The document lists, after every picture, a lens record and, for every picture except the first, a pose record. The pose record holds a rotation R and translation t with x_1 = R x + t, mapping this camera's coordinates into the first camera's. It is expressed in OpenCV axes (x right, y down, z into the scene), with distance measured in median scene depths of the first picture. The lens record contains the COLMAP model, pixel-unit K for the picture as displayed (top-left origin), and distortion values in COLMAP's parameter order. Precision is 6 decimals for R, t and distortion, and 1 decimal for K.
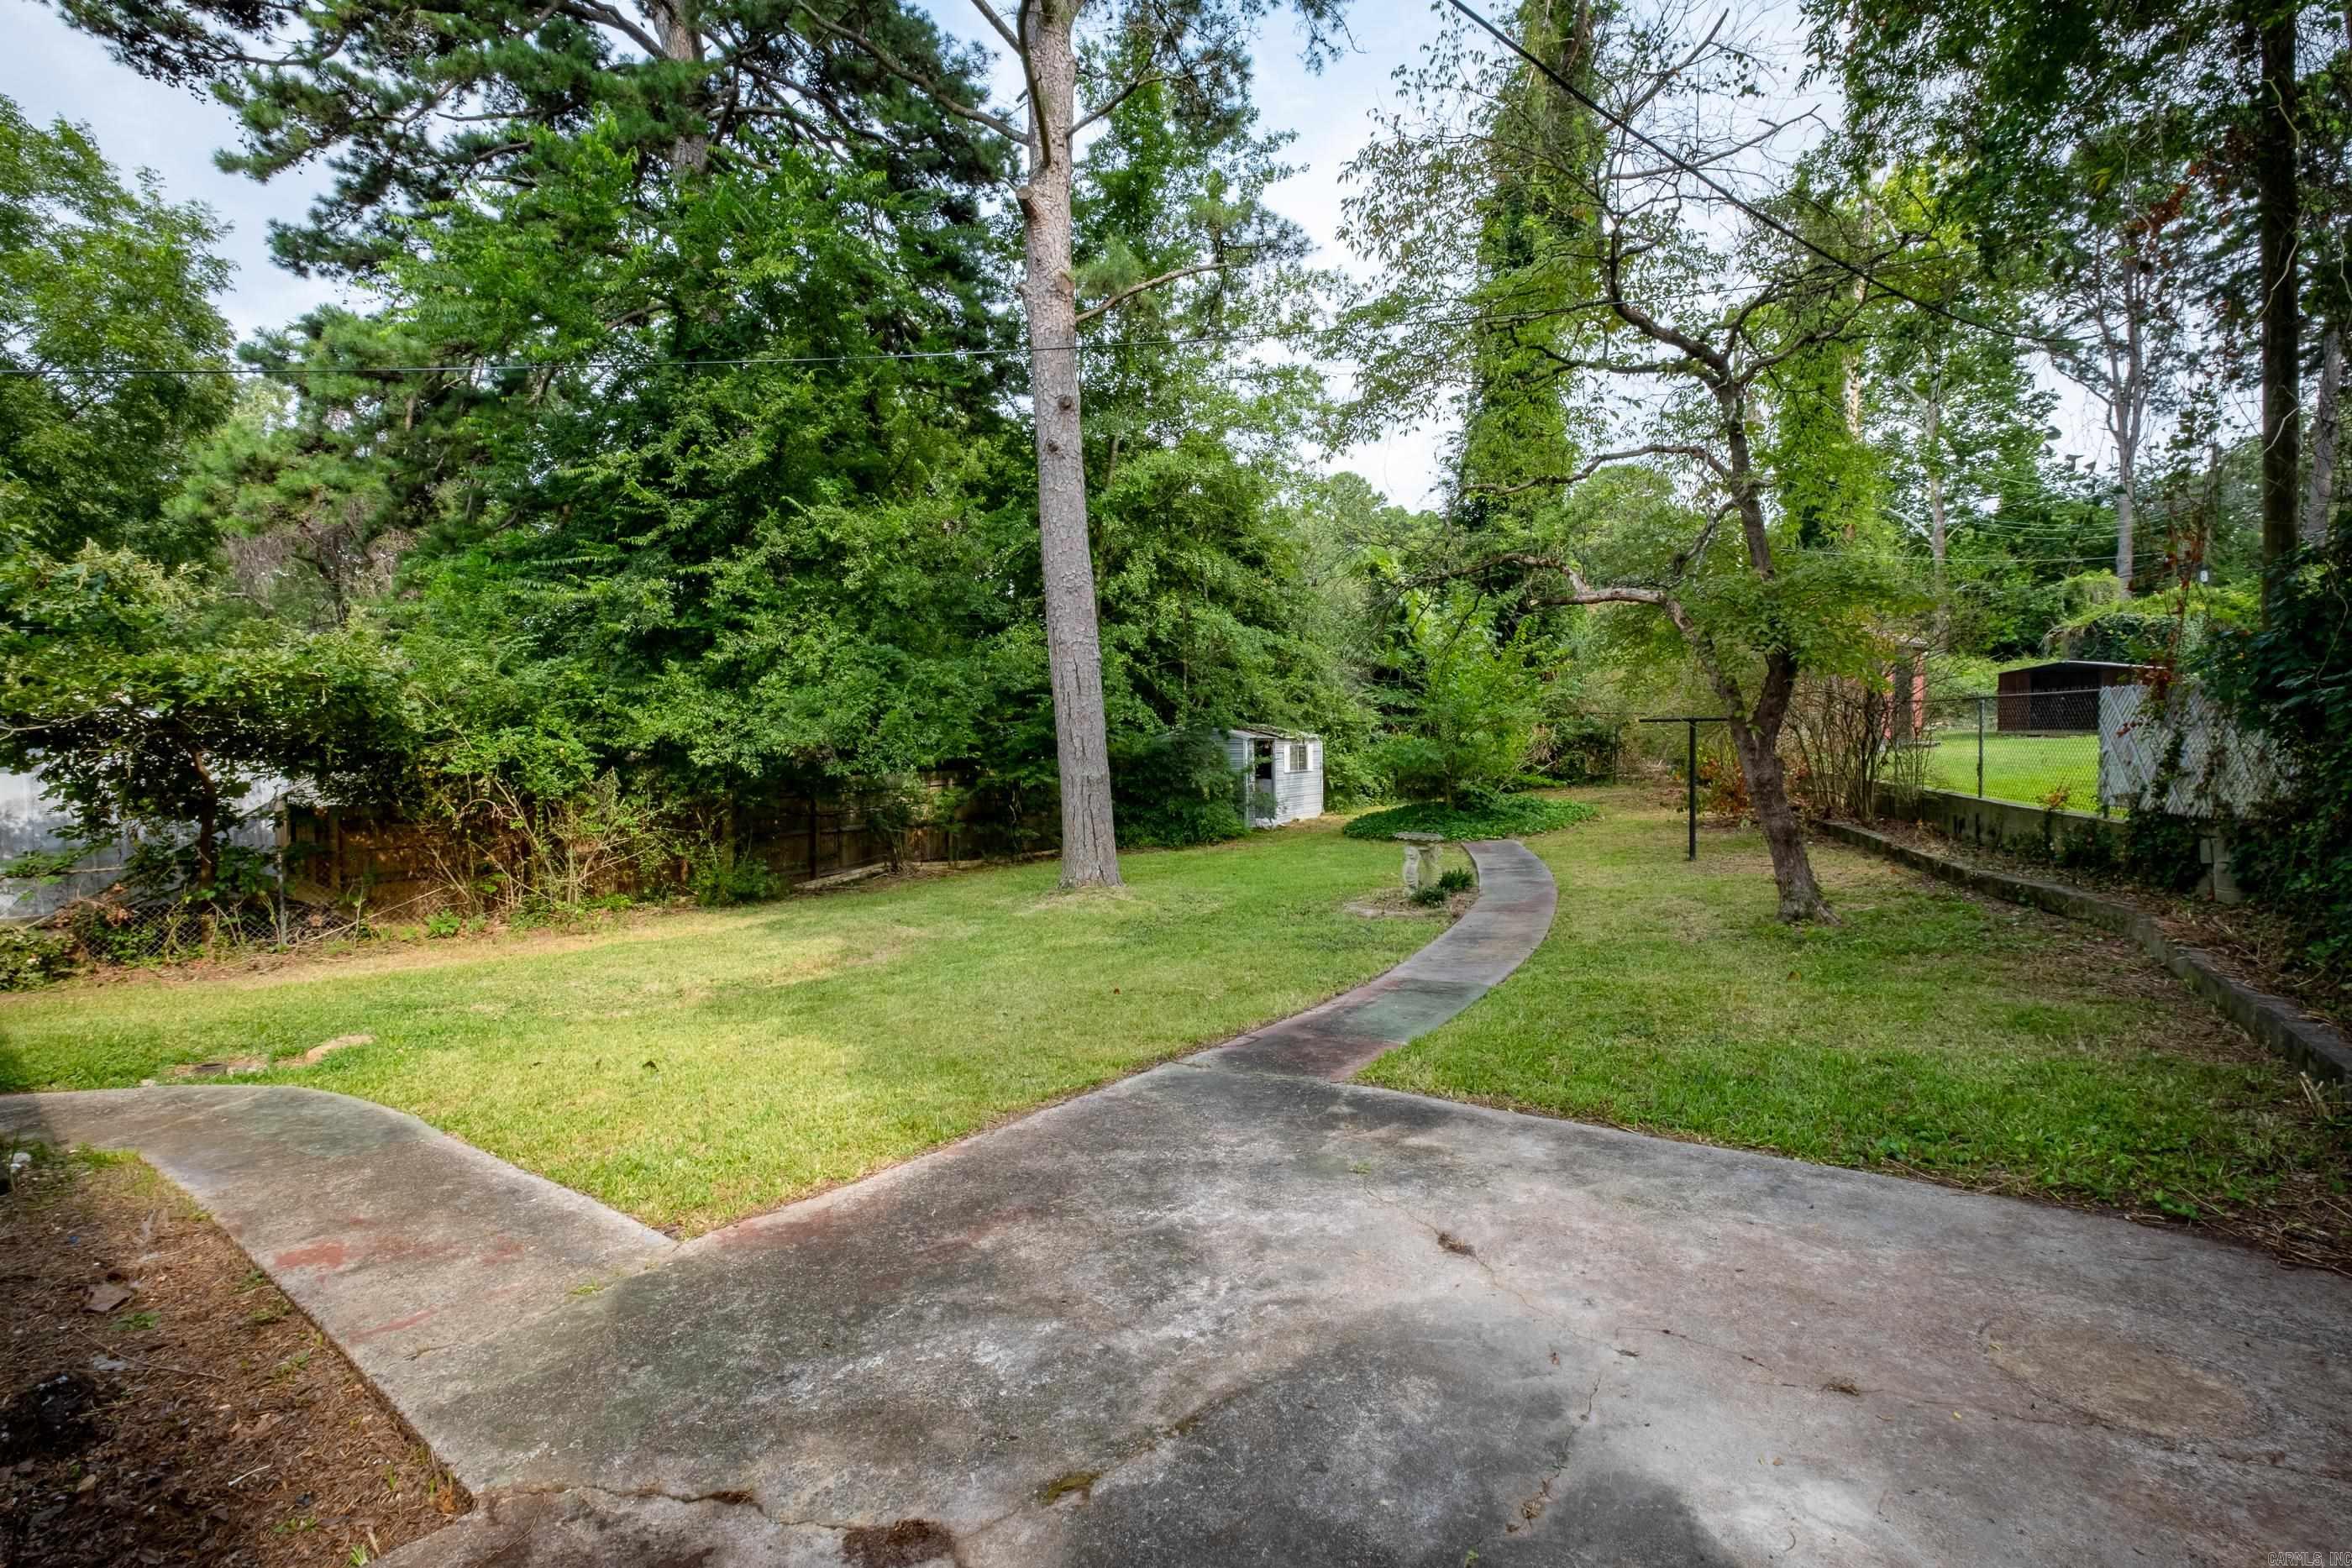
lens RADIAL K [[1059.1, 0, 1177.4], [0, 1059.1, 777.4], [0, 0, 1]] dist [-0.004642, -0.000538]
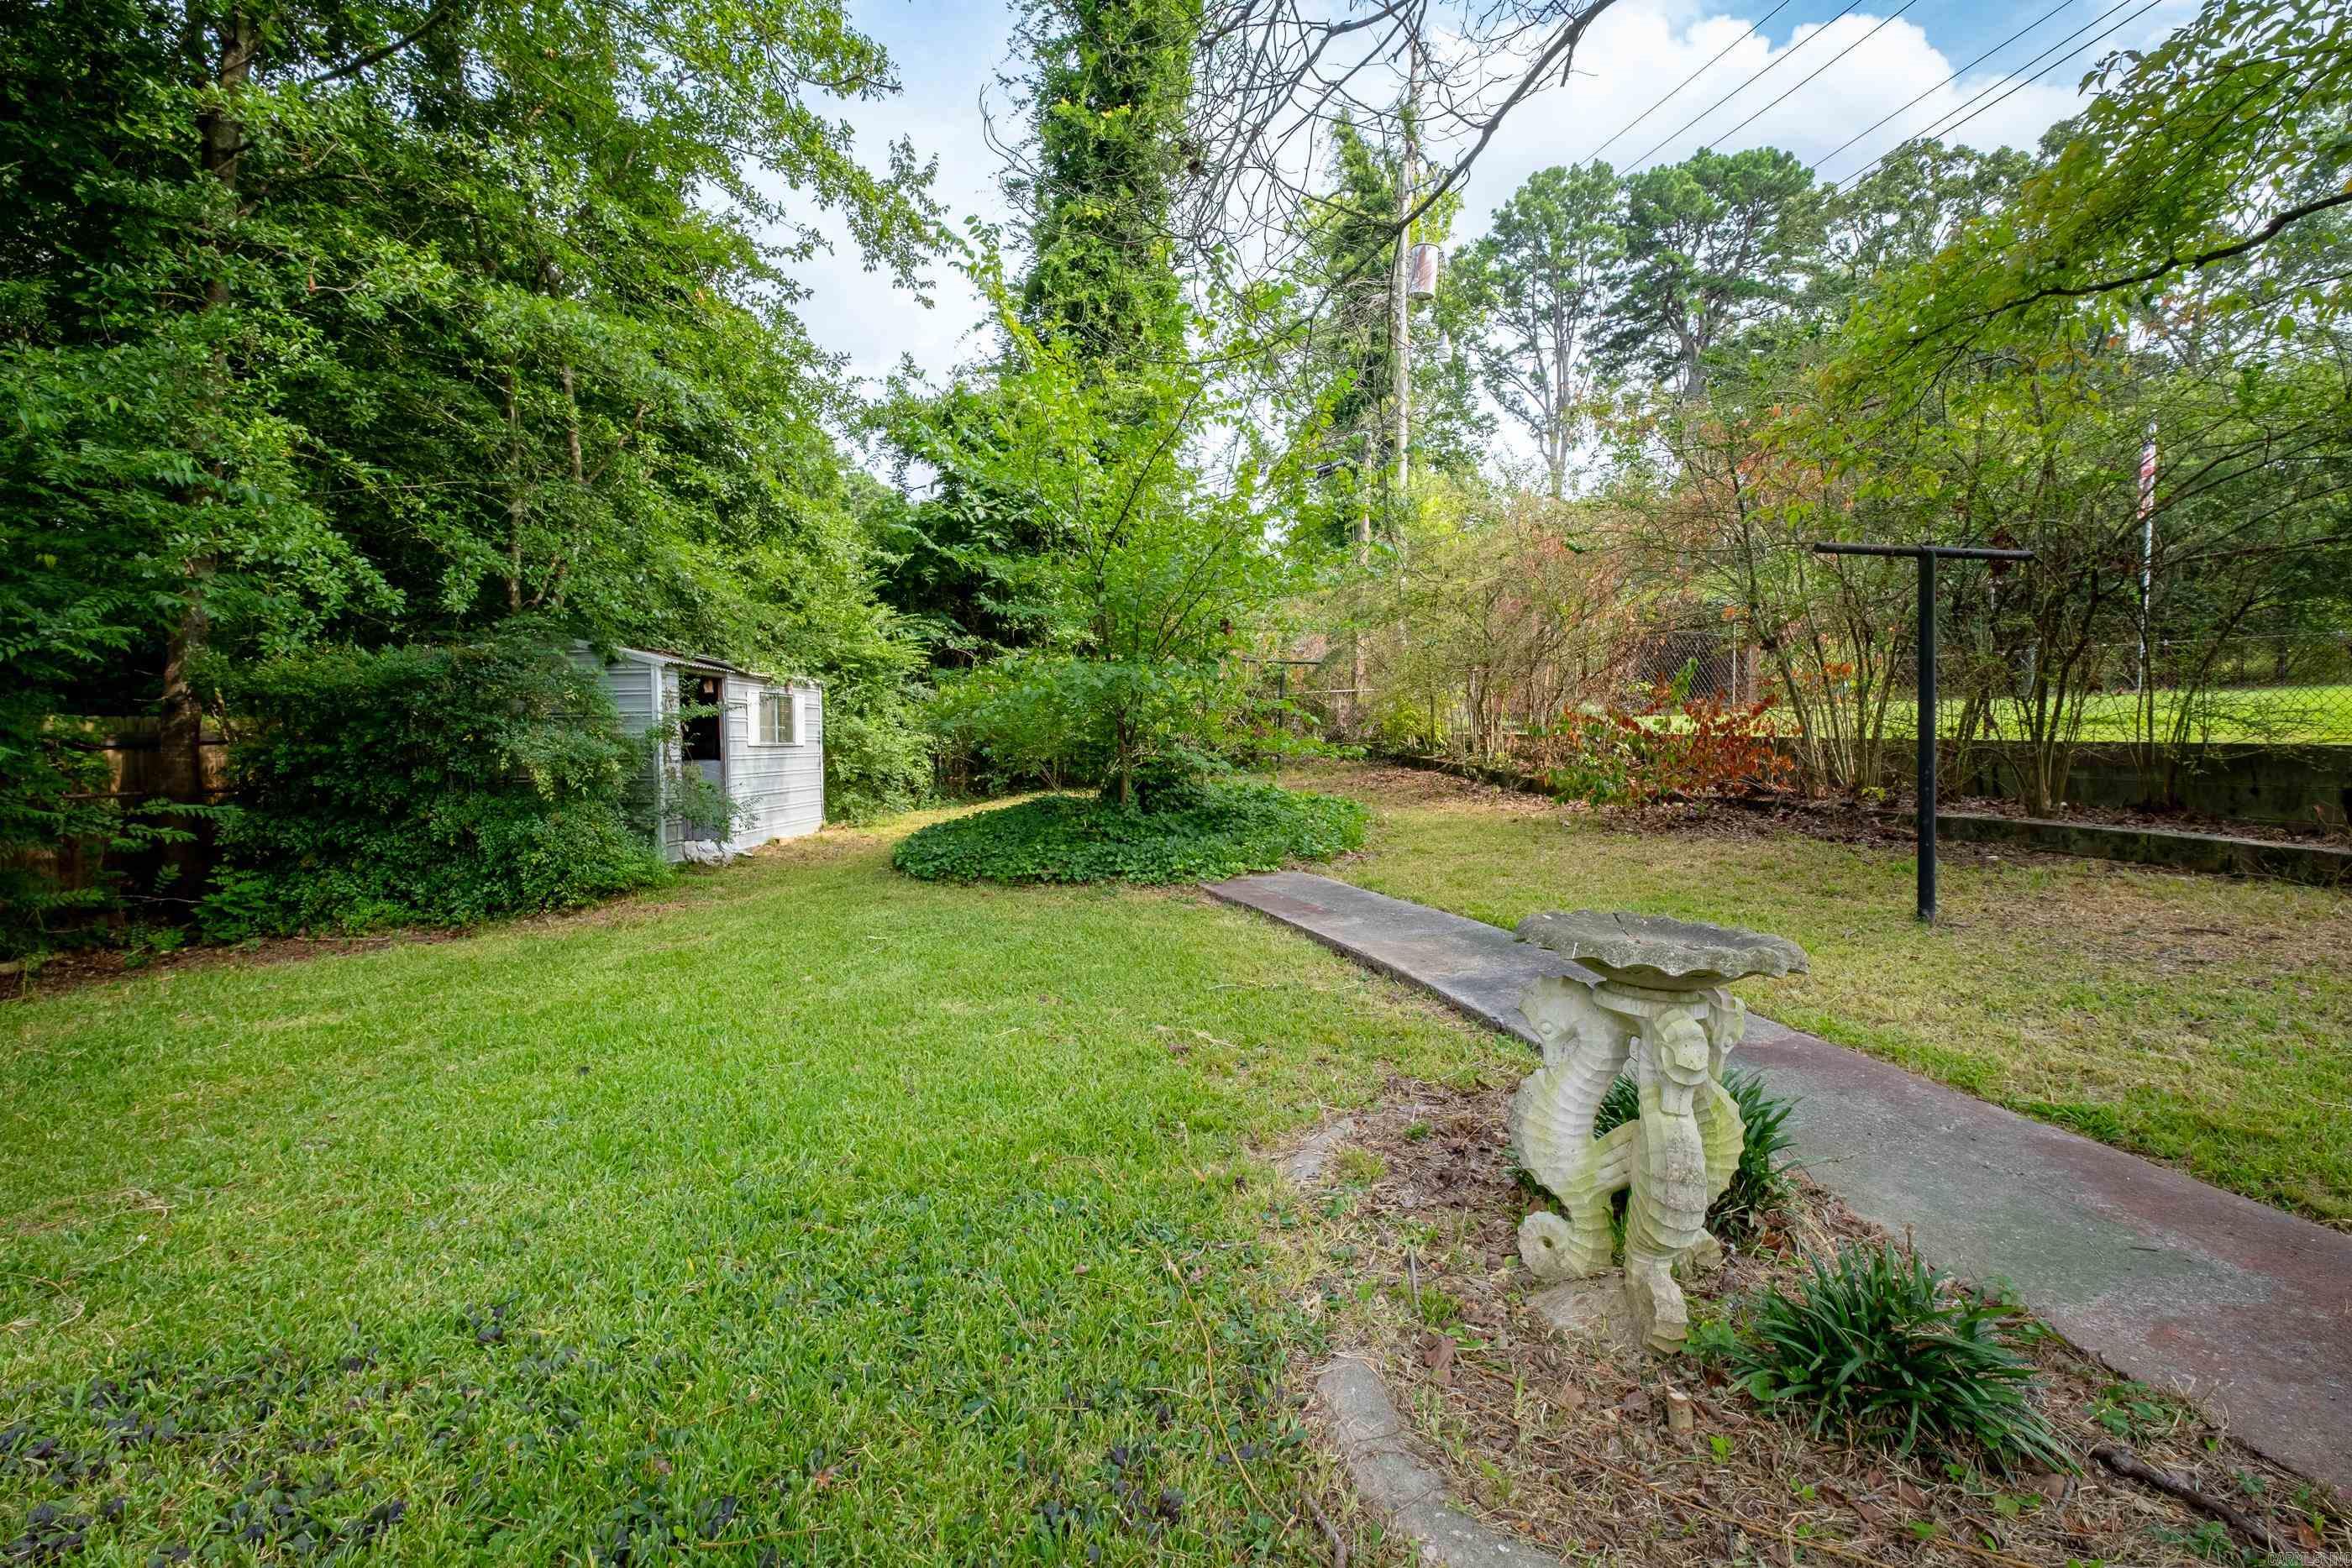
lens RADIAL K [[1059.1, 0, 1180.2], [0, 1059.1, 778.4], [0, 0, 1]] dist [-0.004642, -0.000538]
pose [[0.874818, -0.009787, 0.484352, 0.039942], [0.012596, 0.999917, -0.002546, 0.015016], [-0.484287, 0.008329, 0.874869, 0.491794]]
